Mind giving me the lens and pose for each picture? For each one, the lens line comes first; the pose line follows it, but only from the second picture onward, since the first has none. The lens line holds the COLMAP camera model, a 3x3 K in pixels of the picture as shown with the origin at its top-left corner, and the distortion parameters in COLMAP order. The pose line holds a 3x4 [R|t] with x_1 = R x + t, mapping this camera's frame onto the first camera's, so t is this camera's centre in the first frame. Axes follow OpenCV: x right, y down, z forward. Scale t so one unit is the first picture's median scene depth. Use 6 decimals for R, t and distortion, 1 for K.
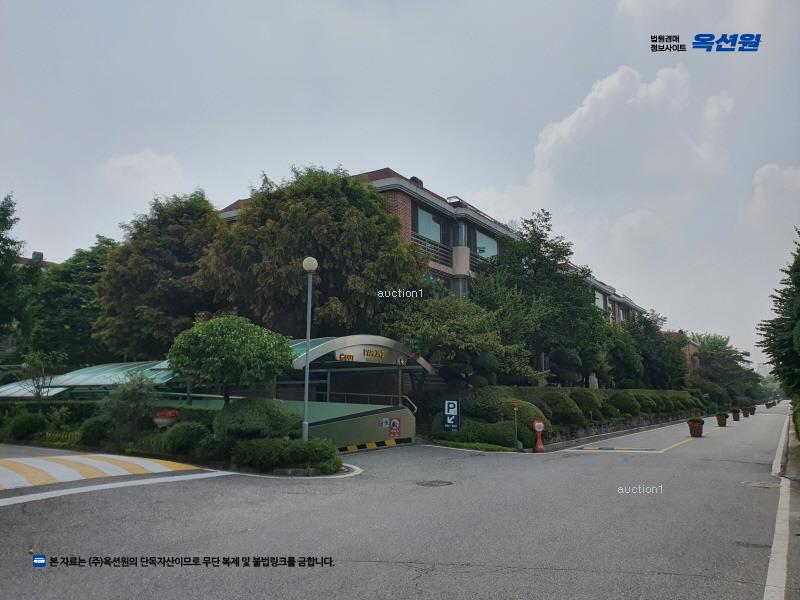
lens RADIAL K [[612.0, 0, 398.4], [0, 612.0, 299.9], [0, 0, 1]] dist [0.006059, 0.010242]
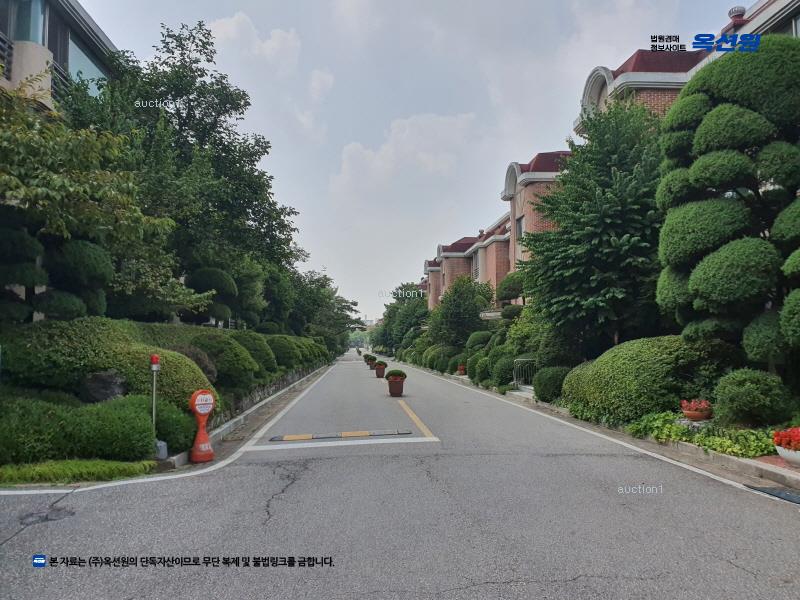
lens RADIAL K [[612.0, 0, 397.6], [0, 612.0, 299.7], [0, 0, 1]] dist [0.006059, 0.010242]
pose [[0.802933, 0.039424, 0.594764, 0.060034], [-0.086507, 0.994954, 0.050833, 0.080920], [-0.589759, -0.092267, 0.802291, 0.479822]]
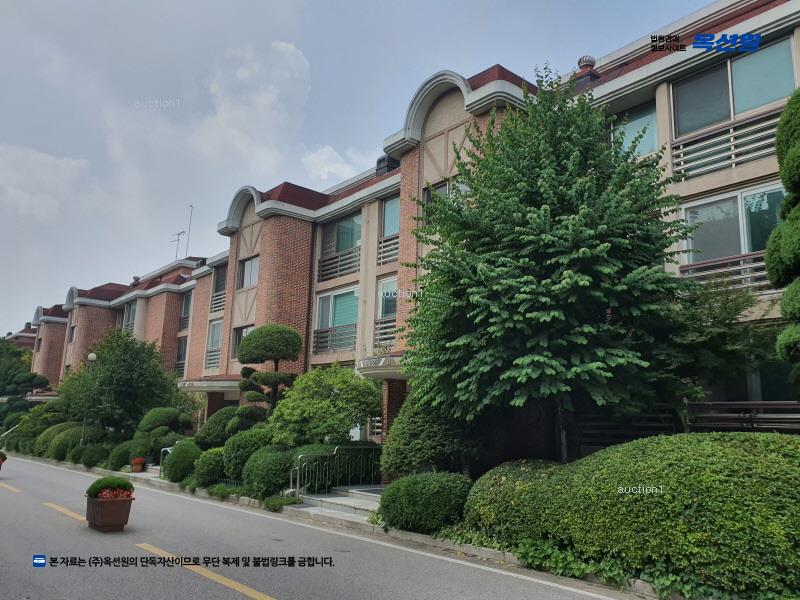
lens RADIAL K [[612.0, 0, 398.8], [0, 612.0, 304.4], [0, 0, 1]] dist [0.006059, 0.010242]
pose [[0.283587, 0.195157, 0.938878, 0.129573], [-0.168305, 0.974004, -0.151622, 0.108320], [-0.944061, -0.115020, 0.309060, 0.671210]]
